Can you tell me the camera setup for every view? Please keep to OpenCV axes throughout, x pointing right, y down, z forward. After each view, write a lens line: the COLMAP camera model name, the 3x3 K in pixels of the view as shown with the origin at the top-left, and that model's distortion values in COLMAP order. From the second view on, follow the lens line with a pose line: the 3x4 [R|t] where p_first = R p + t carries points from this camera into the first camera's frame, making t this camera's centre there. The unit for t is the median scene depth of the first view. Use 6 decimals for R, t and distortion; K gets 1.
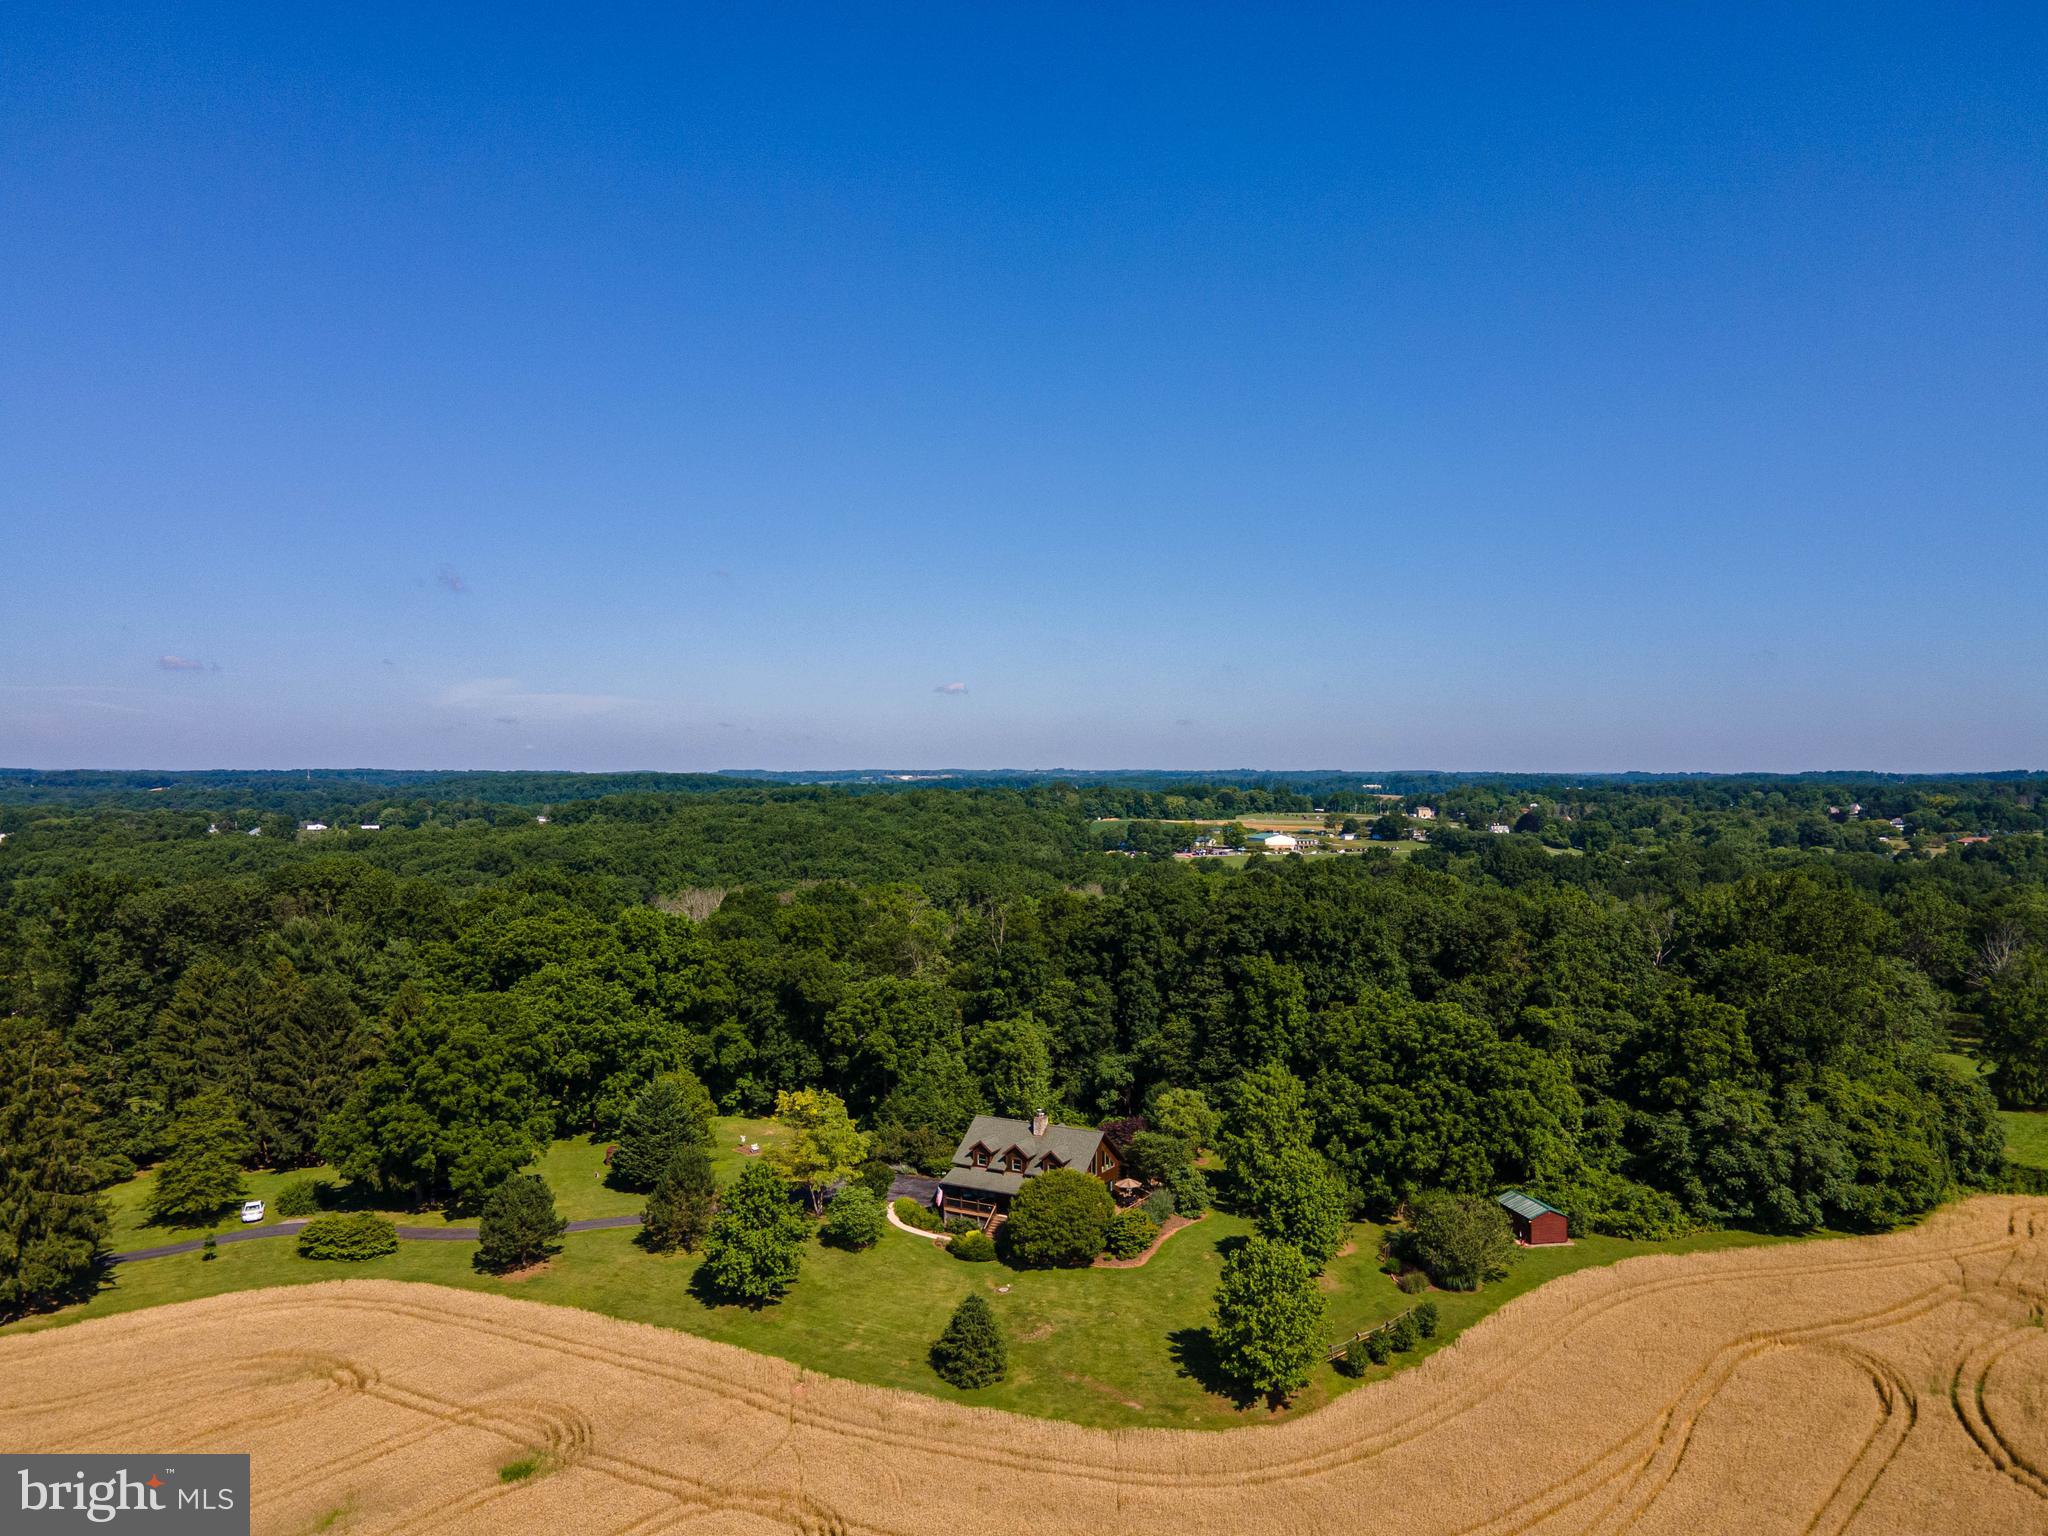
lens RADIAL K [[1488.8, 0, 1023.4], [0, 1488.8, 780.6], [0, 0, 1]] dist [0.037251, 0.018954]
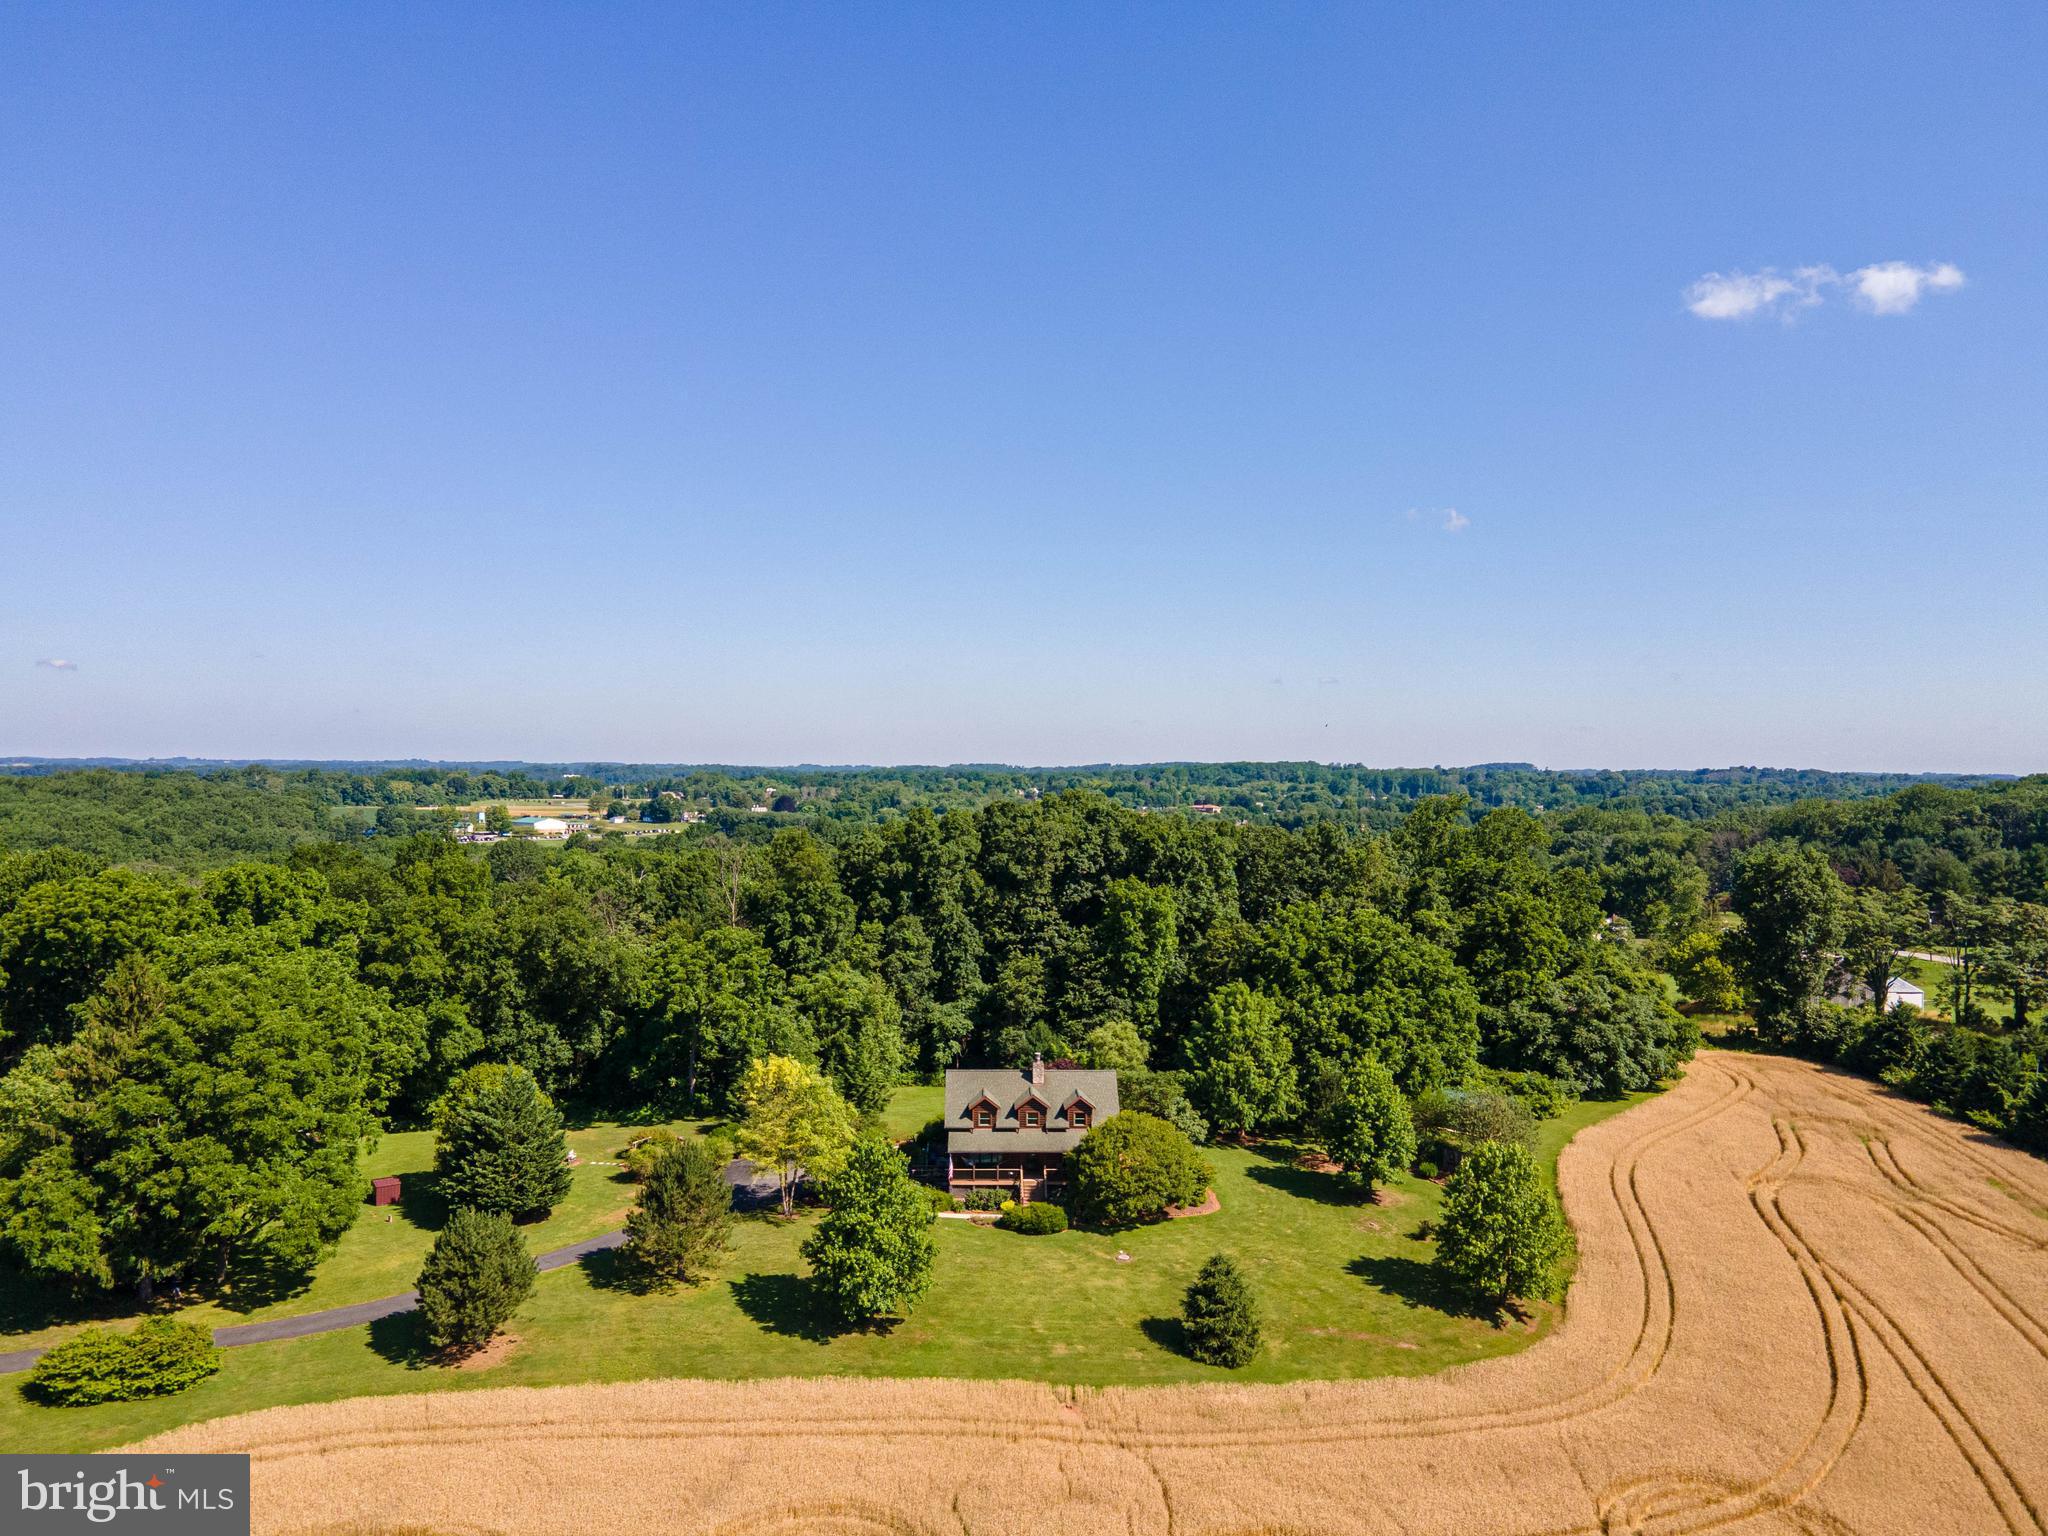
lens RADIAL K [[1488.8, 0, 1024.8], [0, 1488.8, 764.6], [0, 0, 1]] dist [0.037251, 0.018954]
pose [[0.858264, 0.005866, 0.513175, -0.419839], [-0.002788, 0.999973, -0.006768, 0.058111], [-0.513201, 0.004378, 0.858257, 0.257389]]
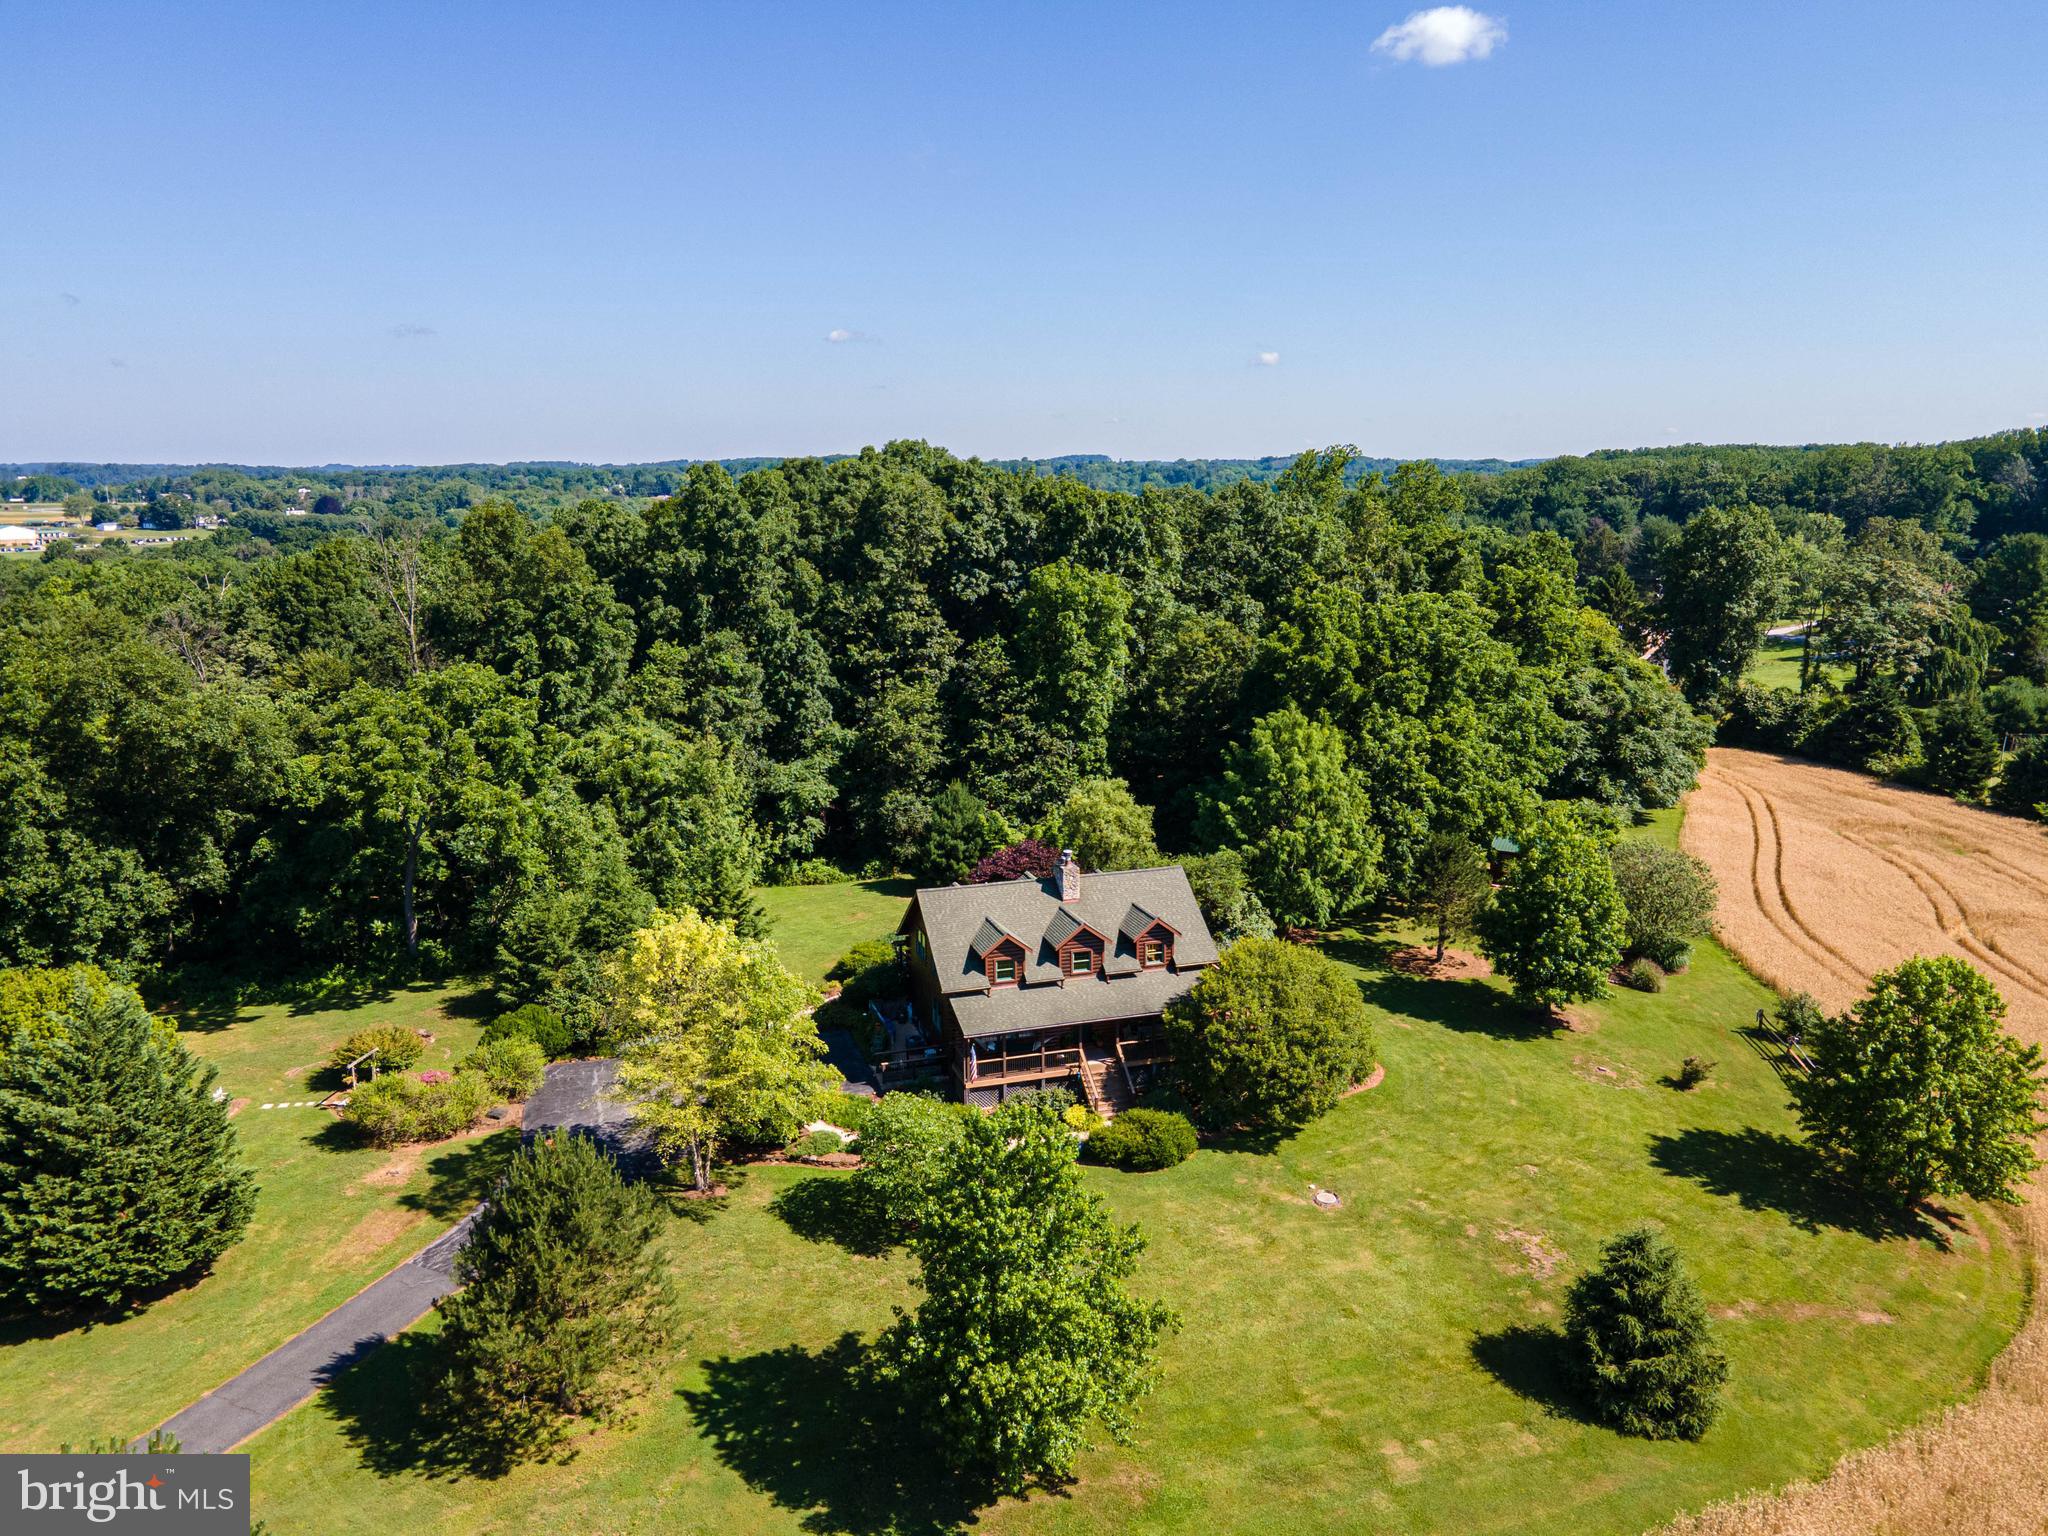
lens RADIAL K [[1488.8, 0, 1023.9], [0, 1488.8, 763.6], [0, 0, 1]] dist [0.037251, 0.018954]
pose [[0.684549, -0.148752, 0.713628, -0.349271], [0.012019, 0.981129, 0.192982, 0.087788], [-0.728867, -0.123529, 0.673419, 0.642491]]
